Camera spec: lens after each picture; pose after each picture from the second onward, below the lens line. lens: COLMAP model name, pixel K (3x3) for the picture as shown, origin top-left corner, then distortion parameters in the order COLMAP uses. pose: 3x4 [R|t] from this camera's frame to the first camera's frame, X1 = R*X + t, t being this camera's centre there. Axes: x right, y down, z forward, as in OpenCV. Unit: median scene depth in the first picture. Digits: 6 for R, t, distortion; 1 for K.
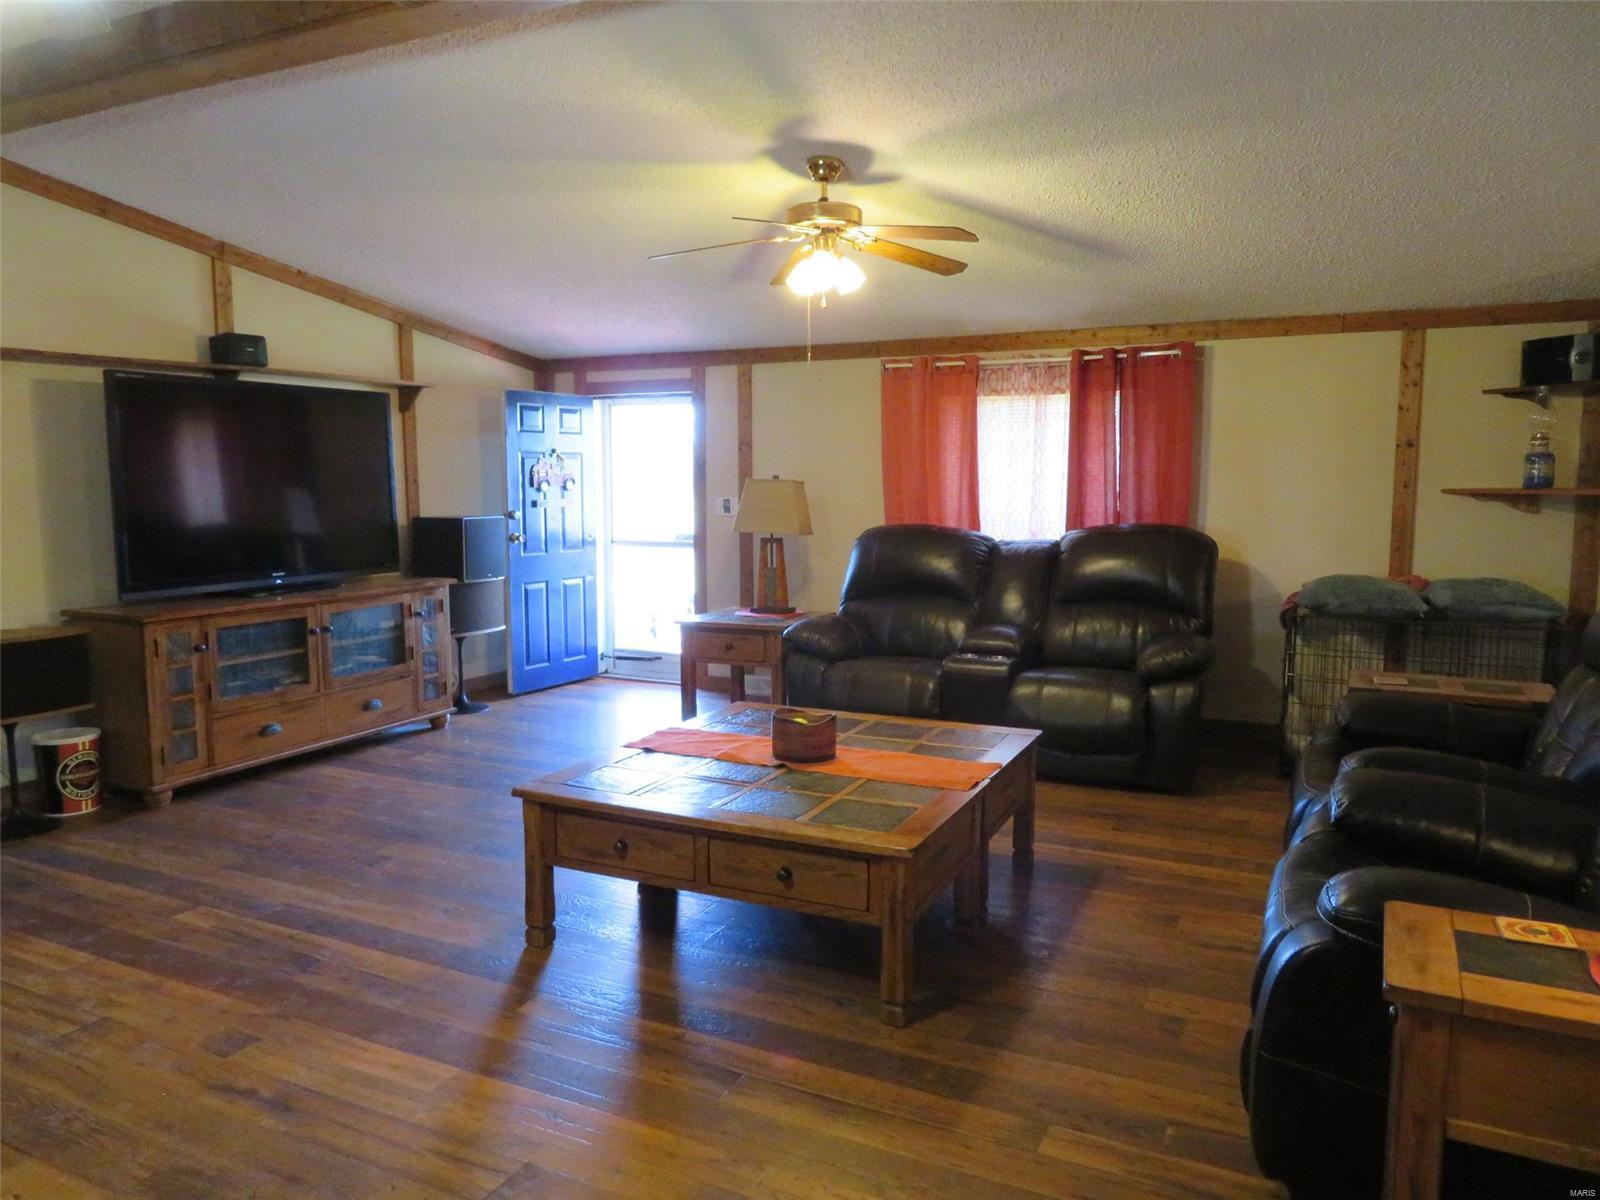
lens RADIAL K [[1132.7, 0, 794.3], [0, 1132.7, 601.2], [0, 0, 1]] dist [-0.013795, -0.001529]
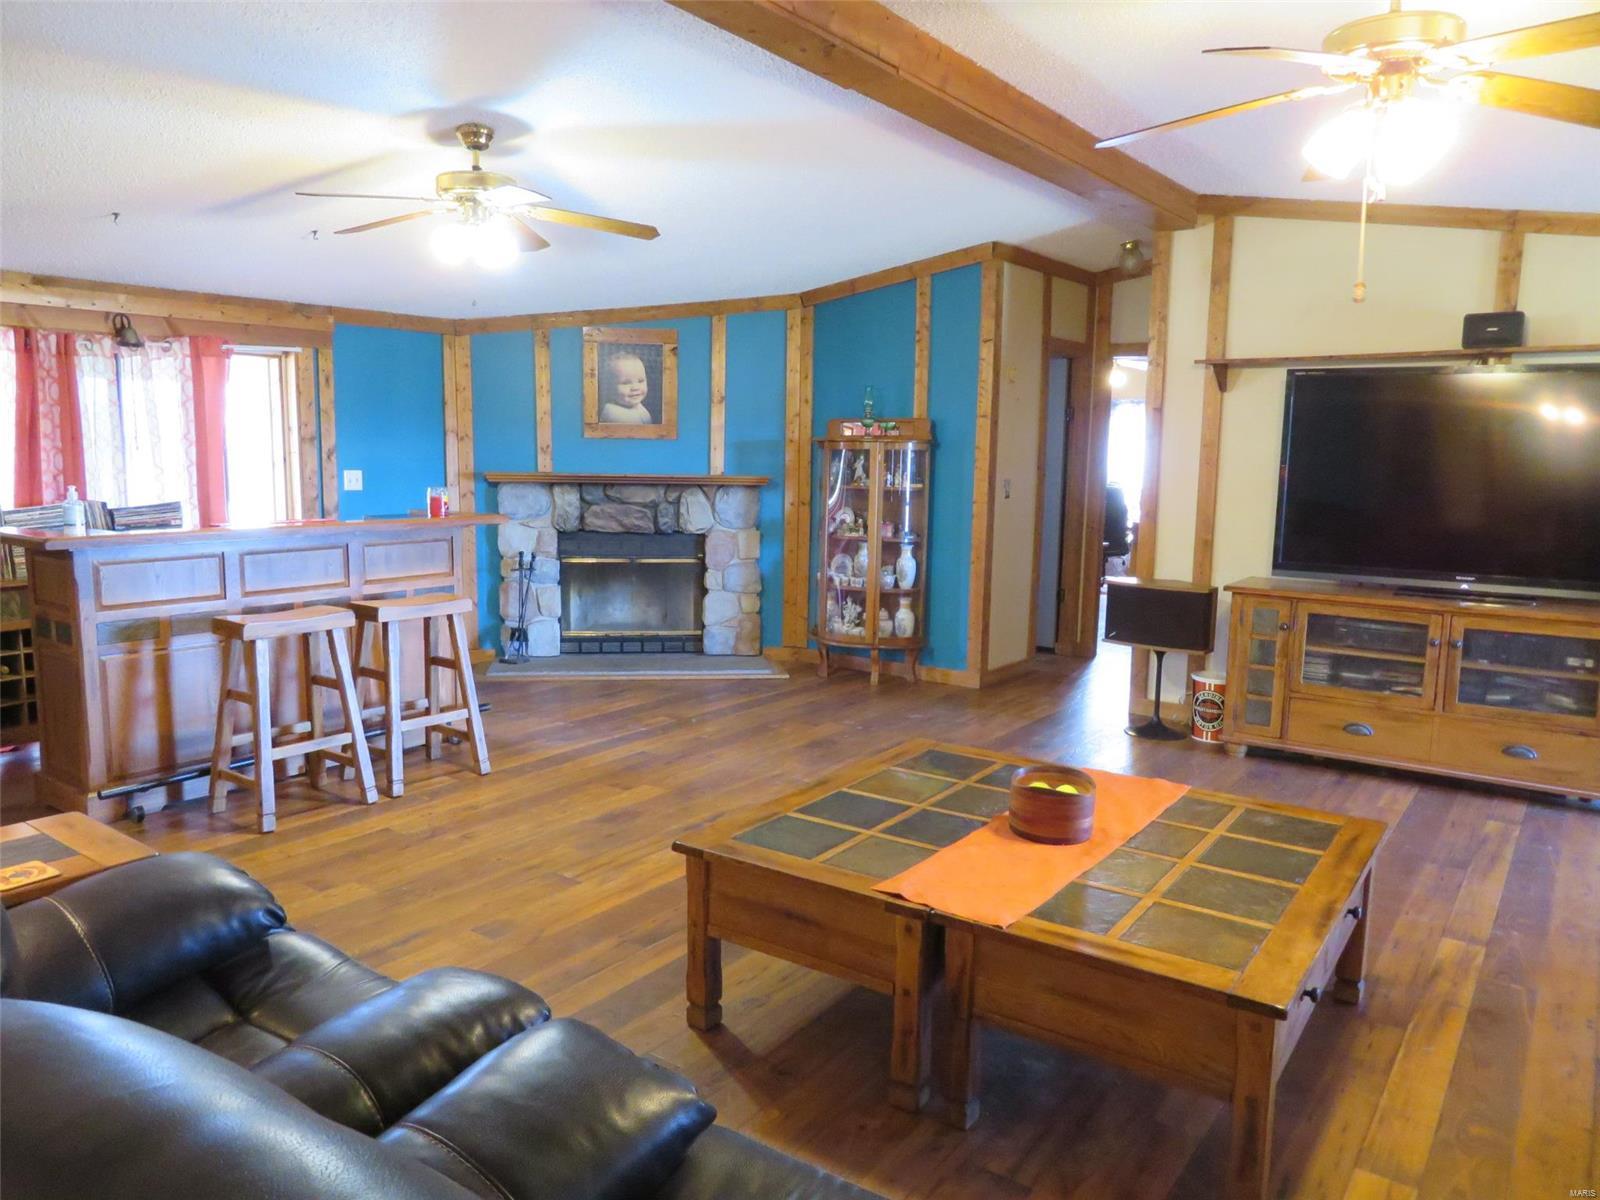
lens RADIAL K [[1132.7, 0, 794.3], [0, 1132.7, 601.2], [0, 0, 1]] dist [-0.013795, -0.001529]
pose [[-0.165512, 0.131570, -0.977392, 0.586670], [-0.128527, 0.979731, 0.153650, -0.086042], [0.977797, 0.151053, -0.145247, 0.694542]]
